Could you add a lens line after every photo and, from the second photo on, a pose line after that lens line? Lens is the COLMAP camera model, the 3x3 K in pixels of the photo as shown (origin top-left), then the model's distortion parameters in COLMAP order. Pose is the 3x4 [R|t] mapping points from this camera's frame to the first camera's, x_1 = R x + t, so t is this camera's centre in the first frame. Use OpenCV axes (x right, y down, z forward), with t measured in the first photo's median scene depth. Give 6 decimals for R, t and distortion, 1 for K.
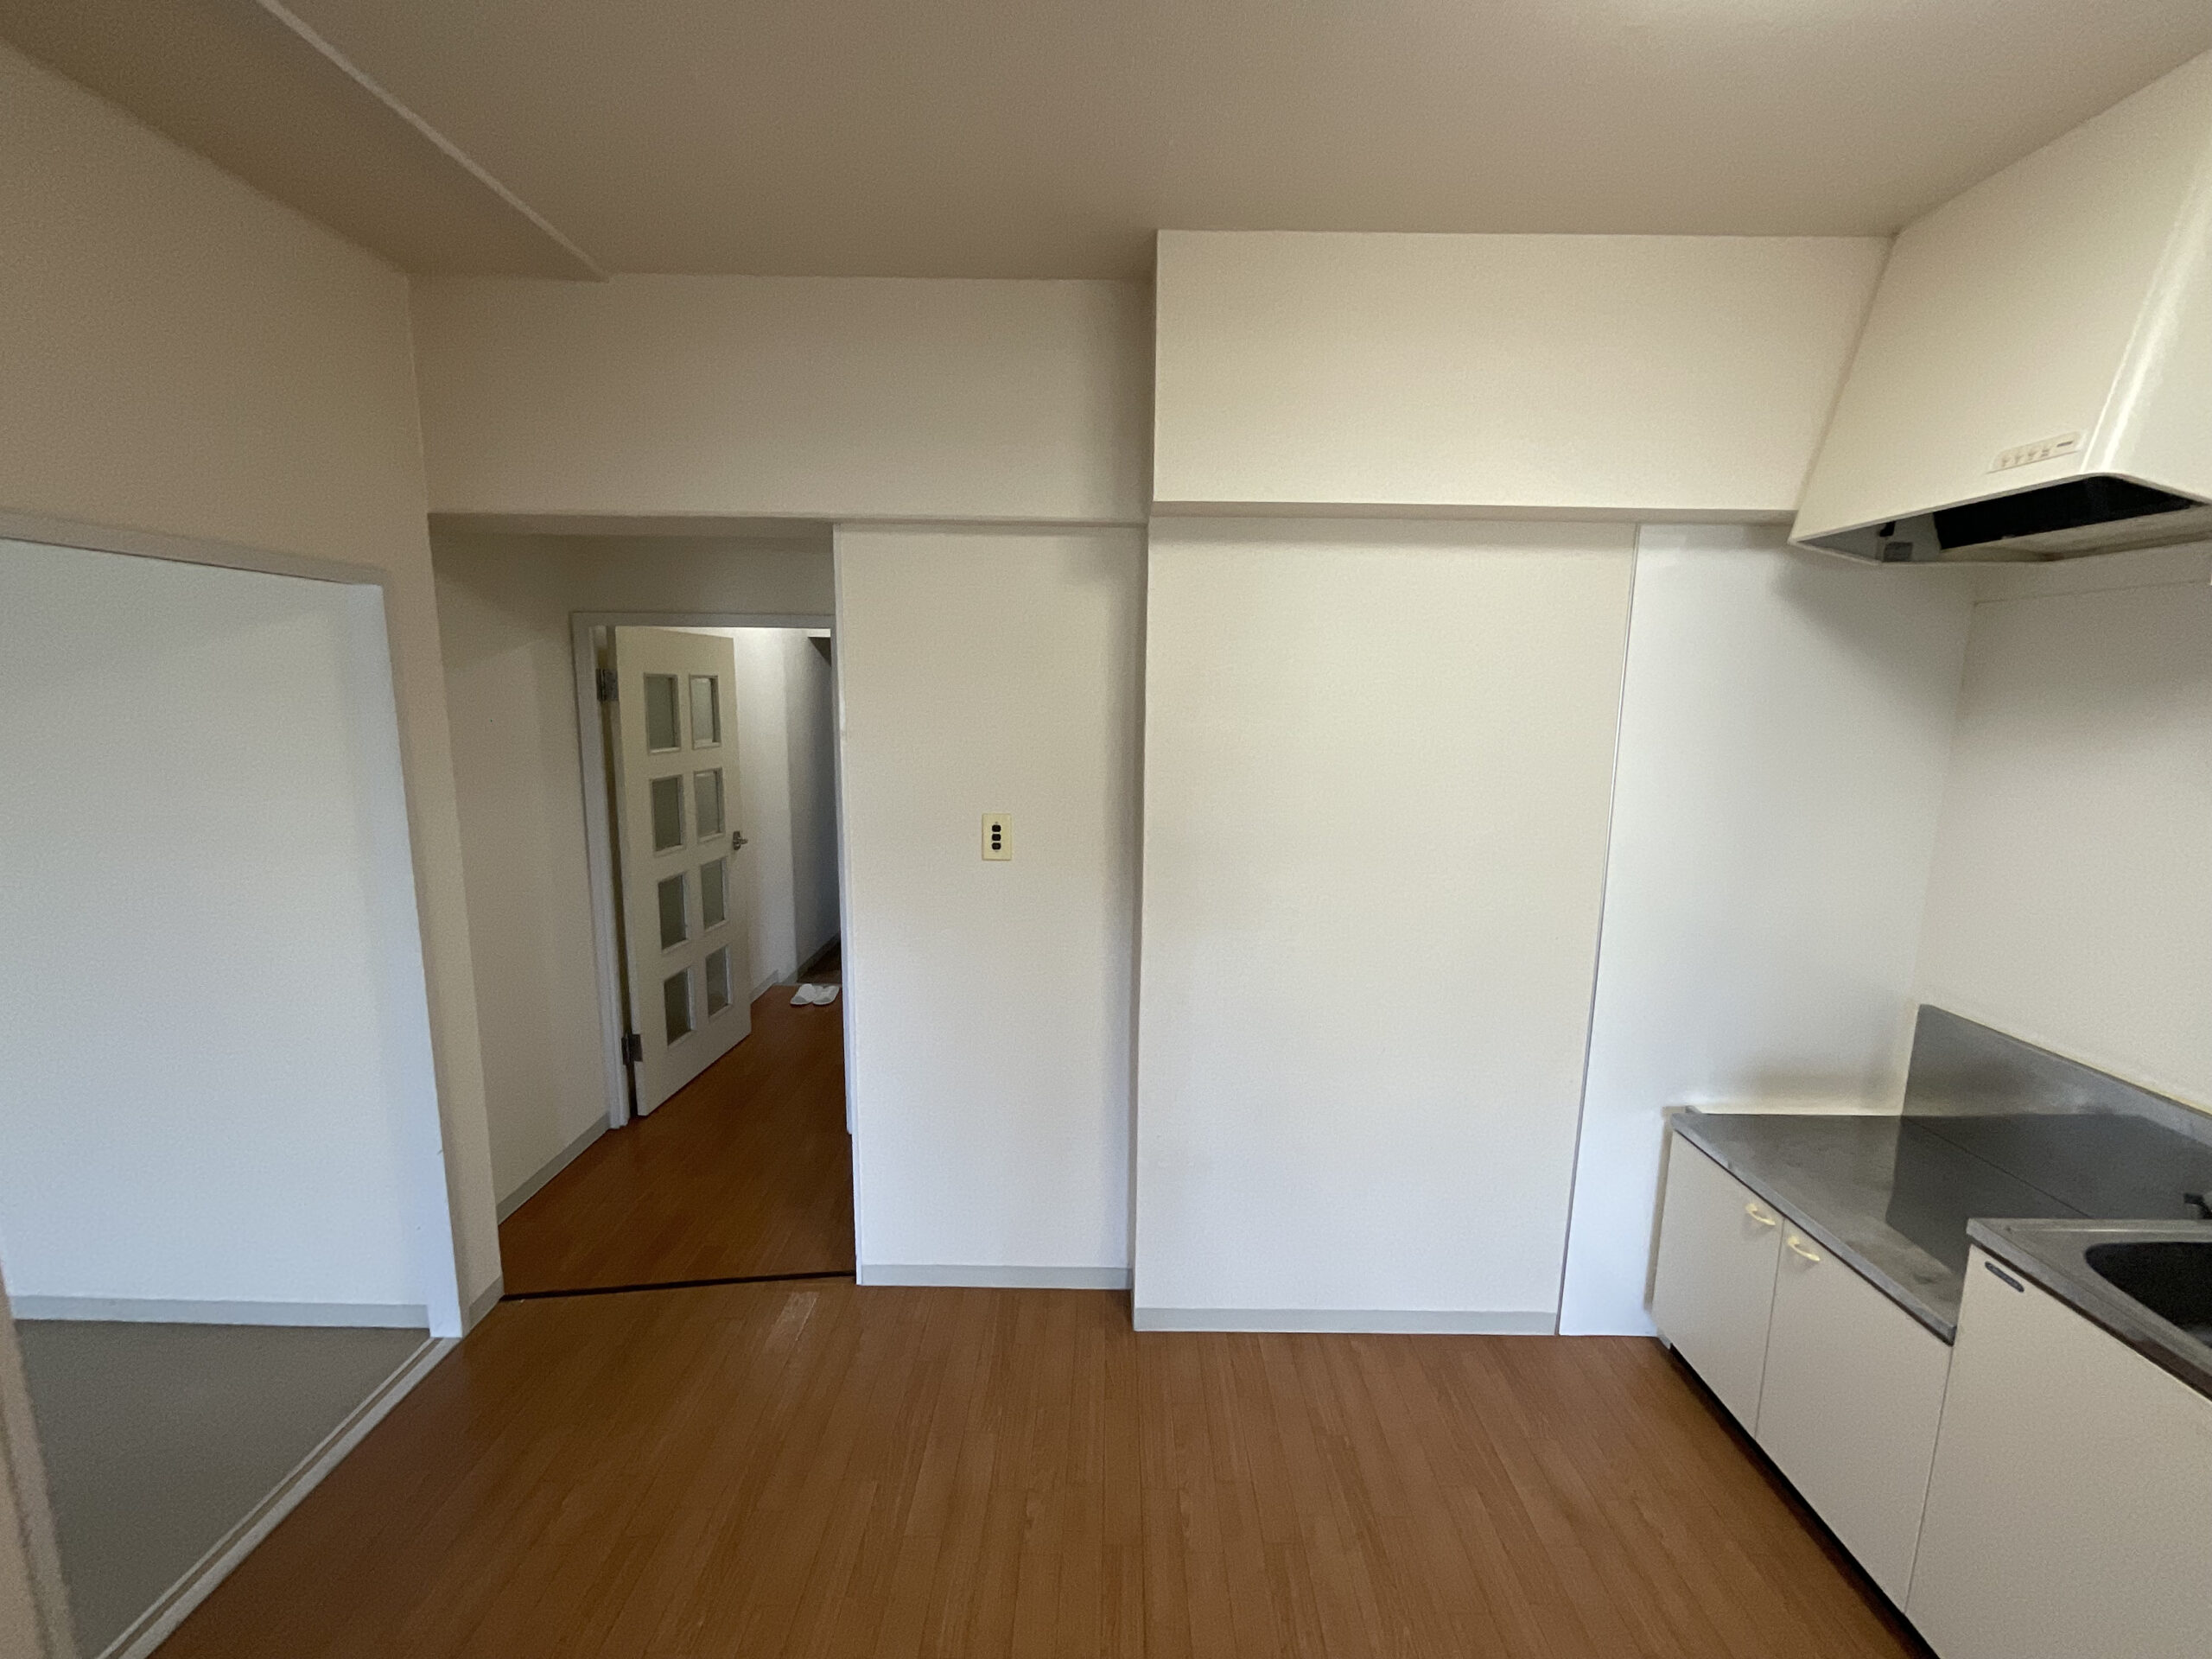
lens RADIAL K [[888.8, 0, 1106.0], [0, 888.8, 829.5], [0, 0, 1]] dist [-0.000059, 0.000236]
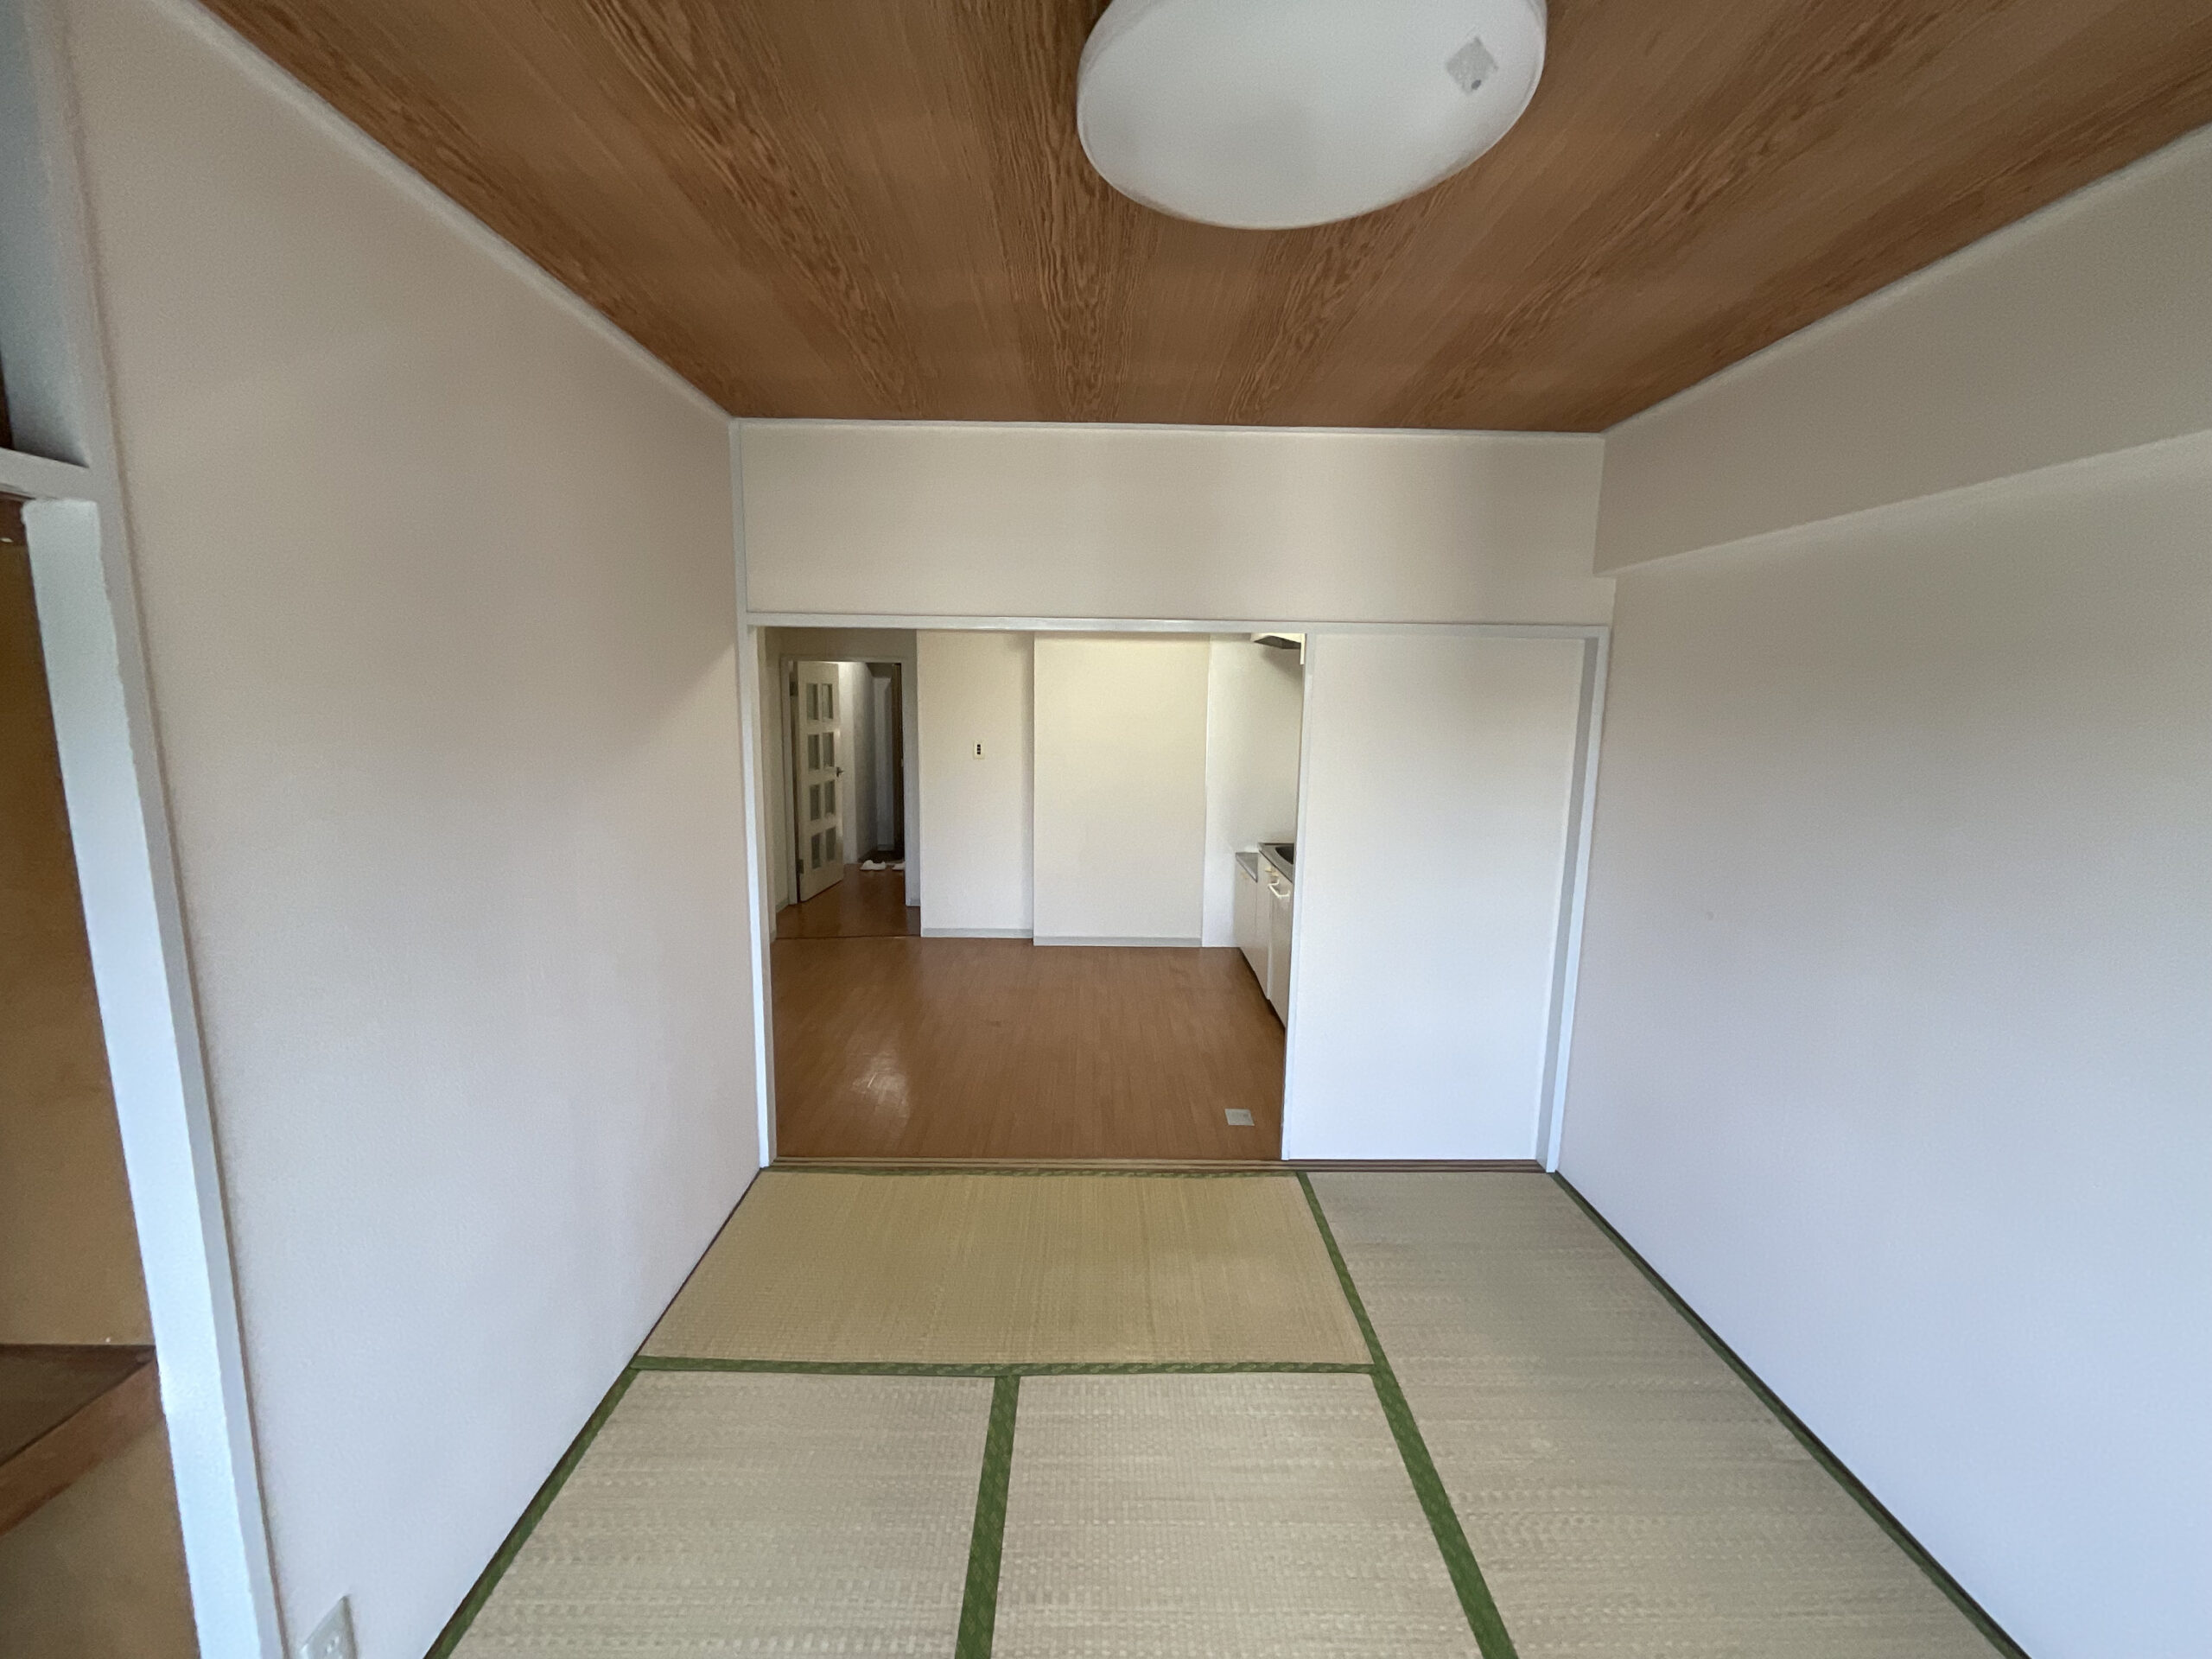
lens RADIAL K [[888.8, 0, 1106.0], [0, 888.8, 829.5], [0, 0, 1]] dist [-0.000059, 0.000236]
pose [[0.999629, 0.000149, 0.027252, 0.158649], [-0.000017, 0.999988, -0.004816, 0.231350], [-0.027252, 0.004813, 0.999617, -1.441513]]
